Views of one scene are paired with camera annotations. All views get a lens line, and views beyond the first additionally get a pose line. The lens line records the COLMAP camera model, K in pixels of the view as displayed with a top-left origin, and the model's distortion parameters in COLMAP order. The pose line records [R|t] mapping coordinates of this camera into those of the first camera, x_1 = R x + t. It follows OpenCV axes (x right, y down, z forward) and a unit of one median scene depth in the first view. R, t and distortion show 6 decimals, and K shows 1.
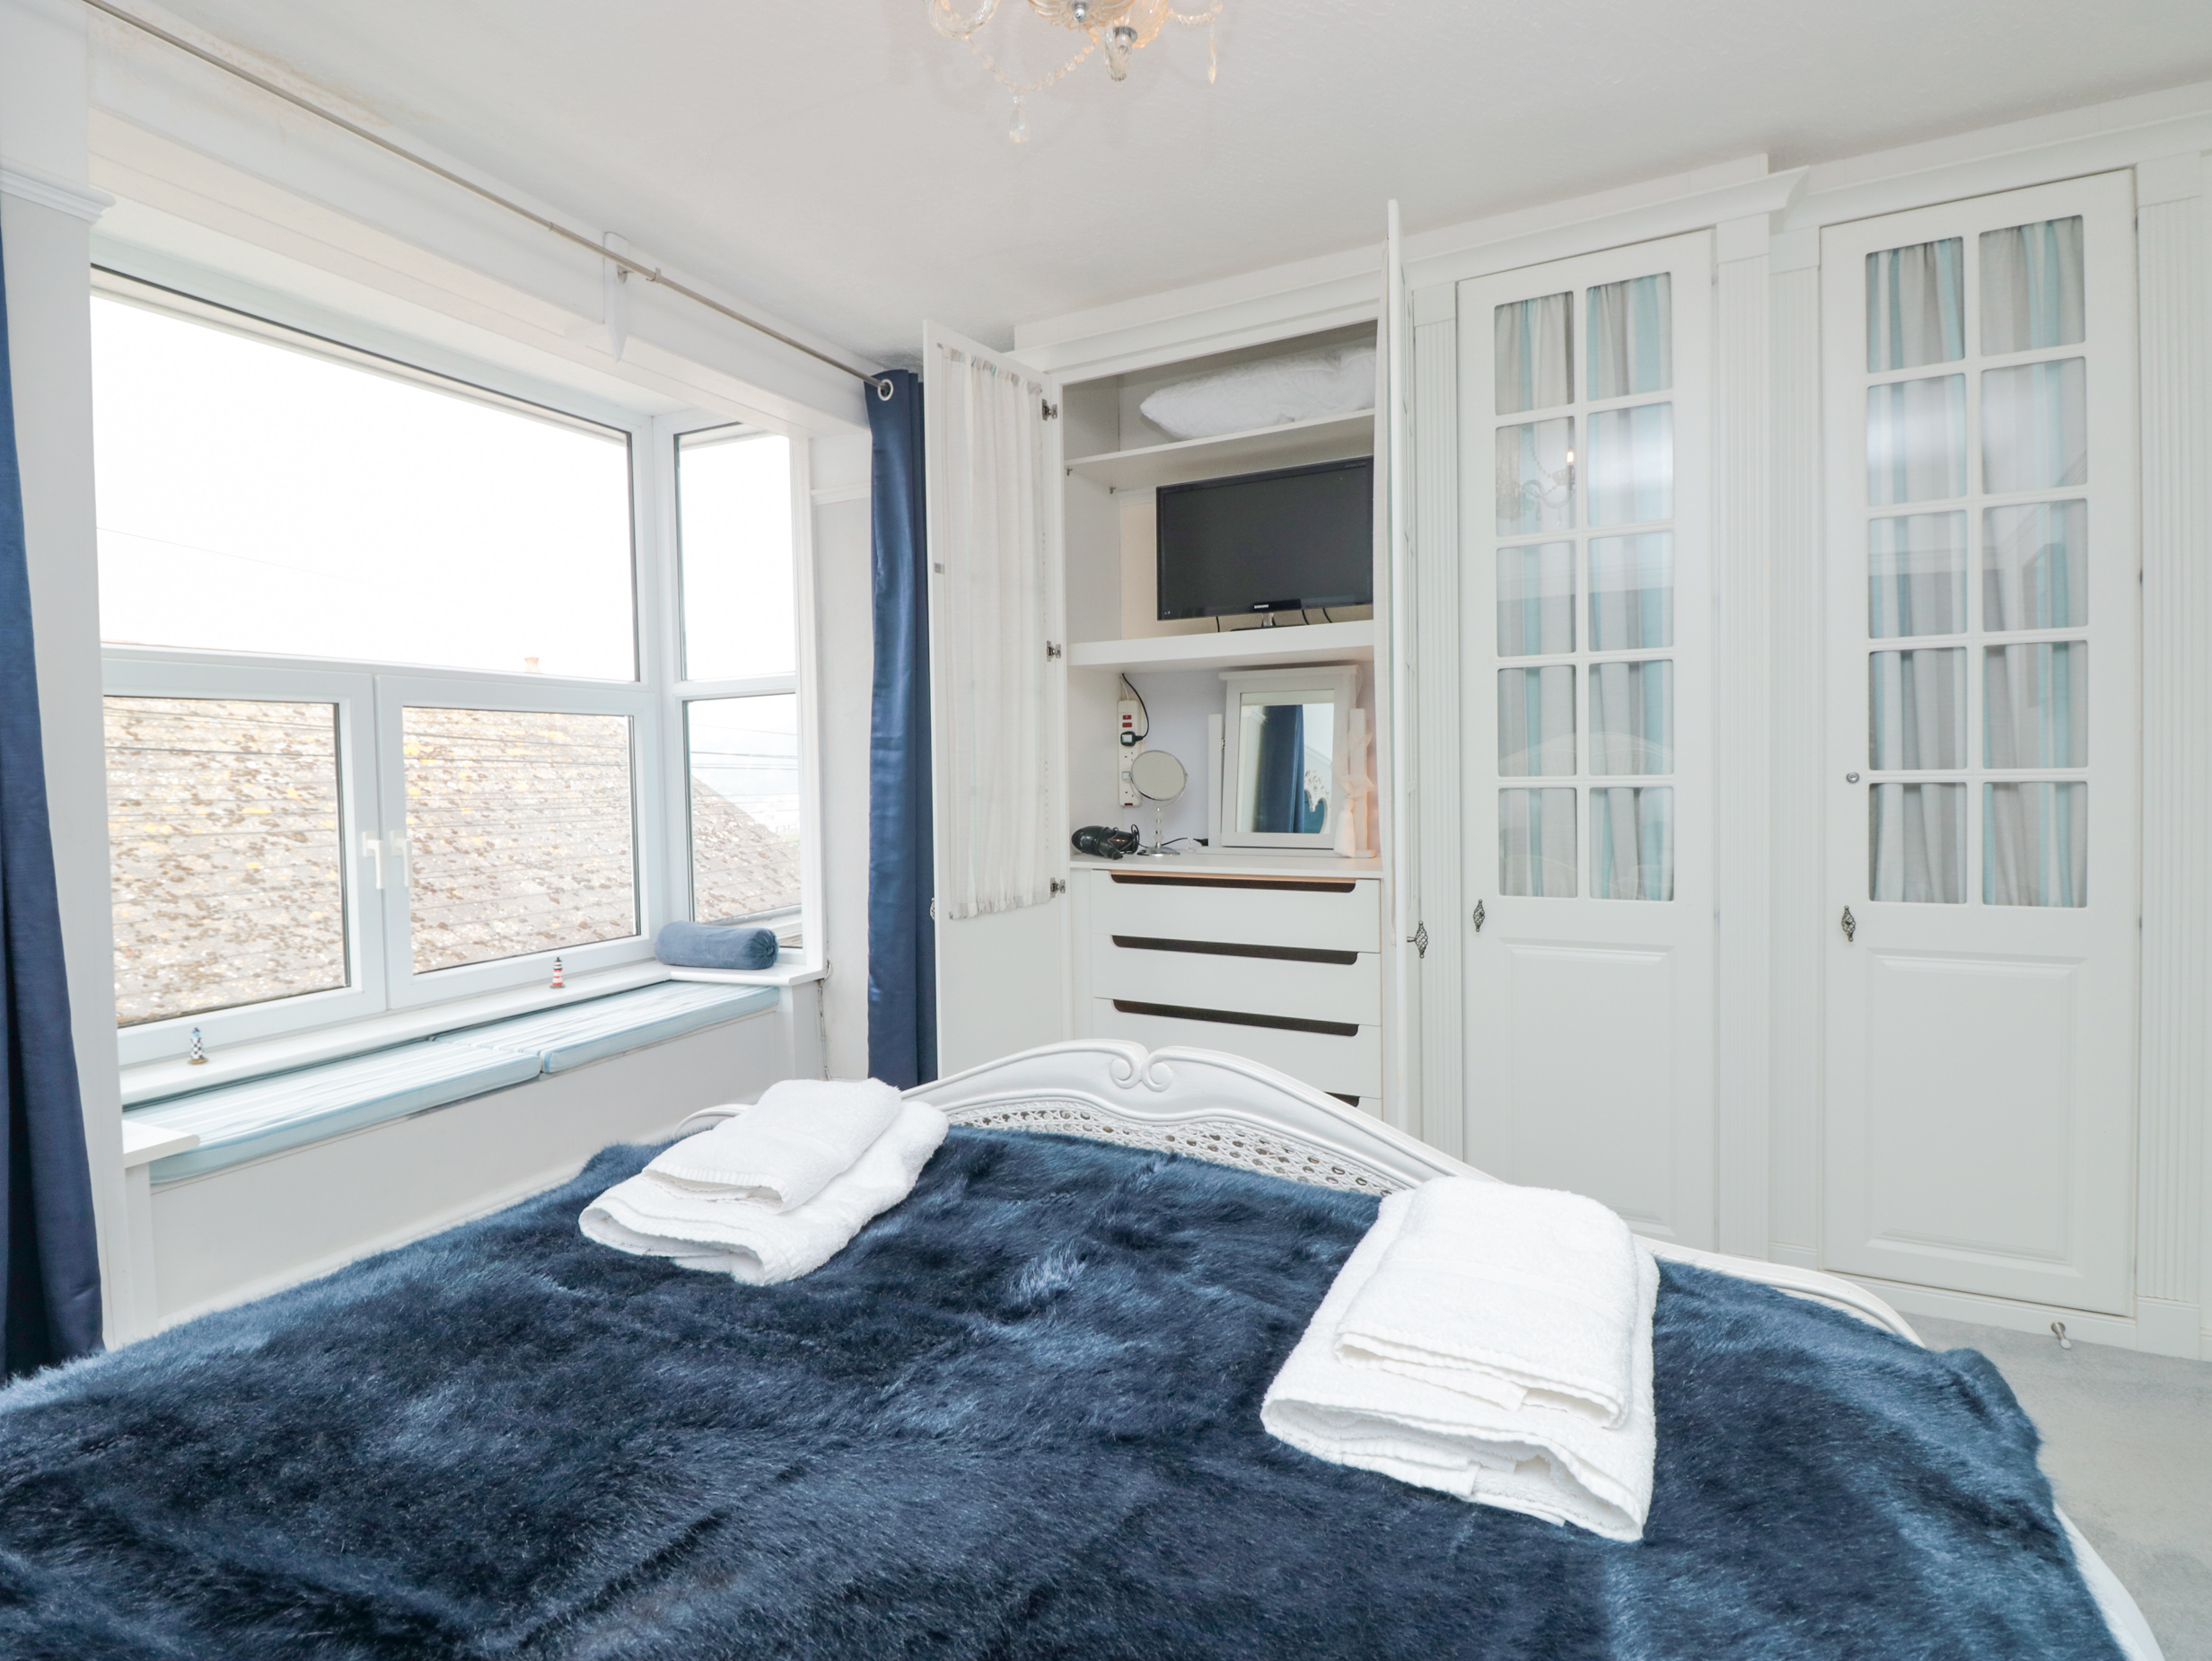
lens RADIAL K [[1127.1, 0, 1075.4], [0, 1127.1, 826.5], [0, 0, 1]] dist [-0.004308, -0.011214]
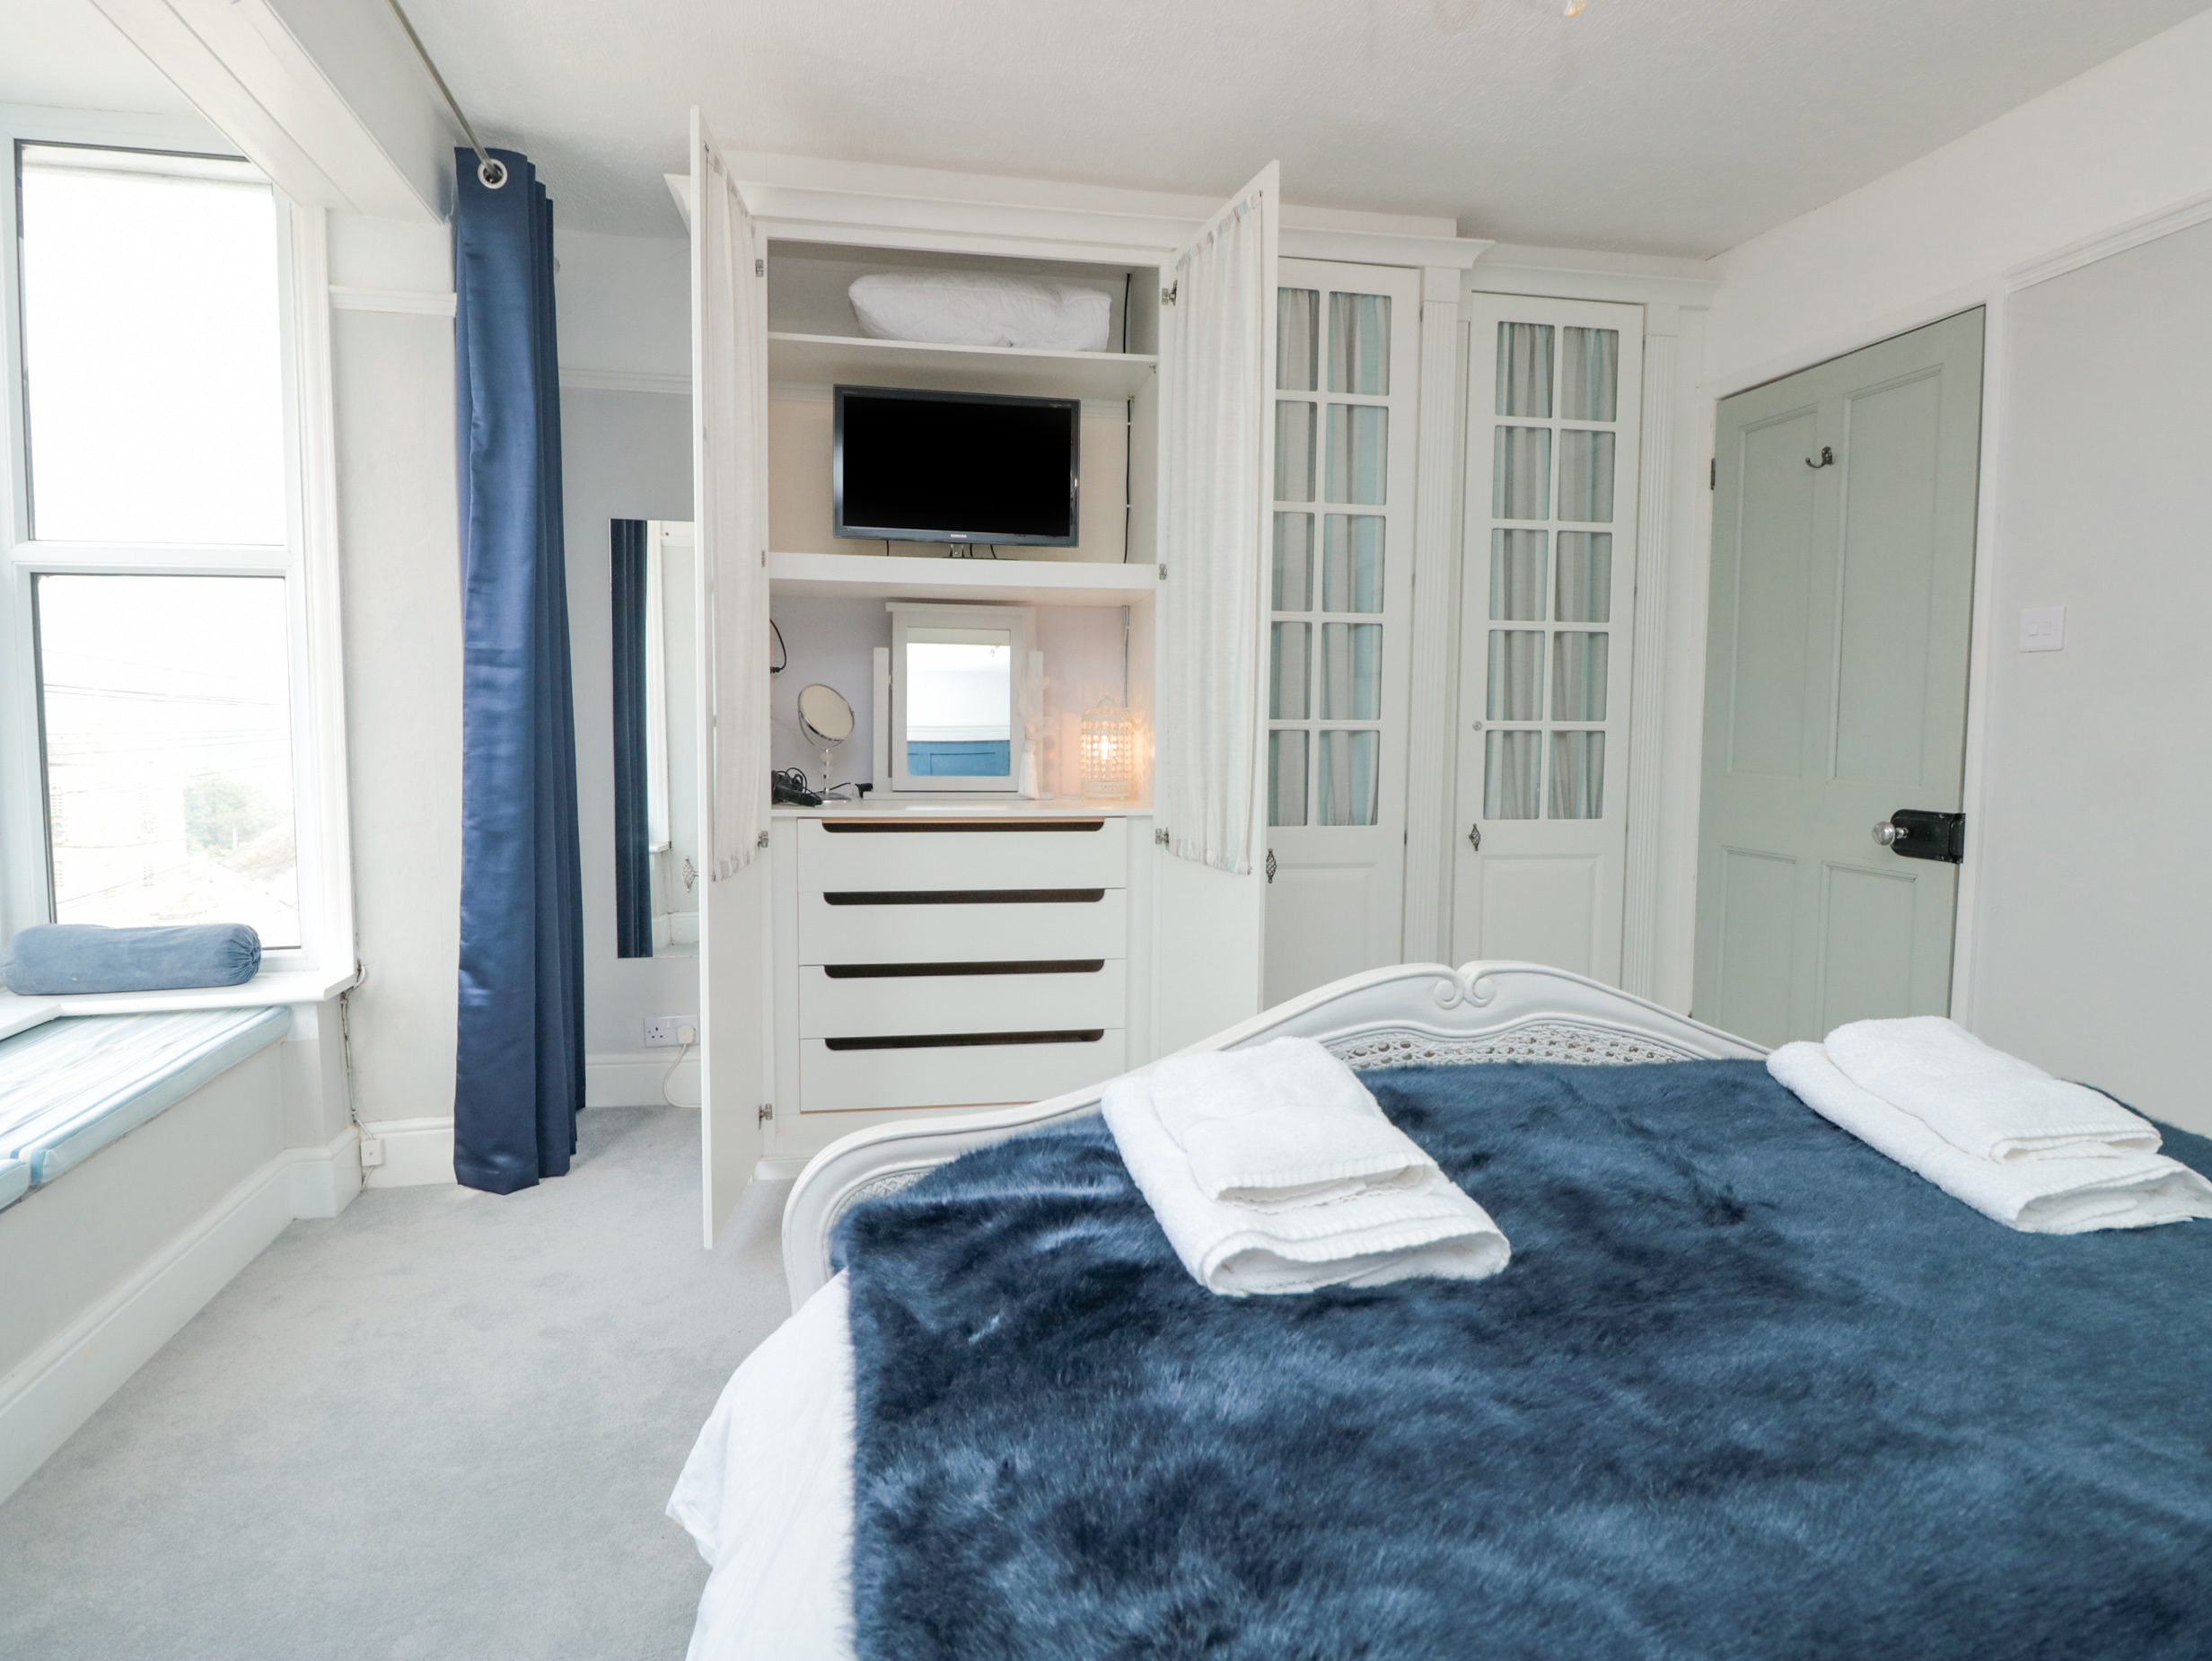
lens RADIAL K [[1127.1, 0, 1109.6], [0, 1127.1, 823.3], [0, 0, 1]] dist [-0.004308, -0.011214]
pose [[0.778271, -0.030616, 0.627182, -0.392325], [0.009980, 0.999288, 0.036396, 0.014977], [-0.627849, -0.022067, 0.778022, 0.205914]]
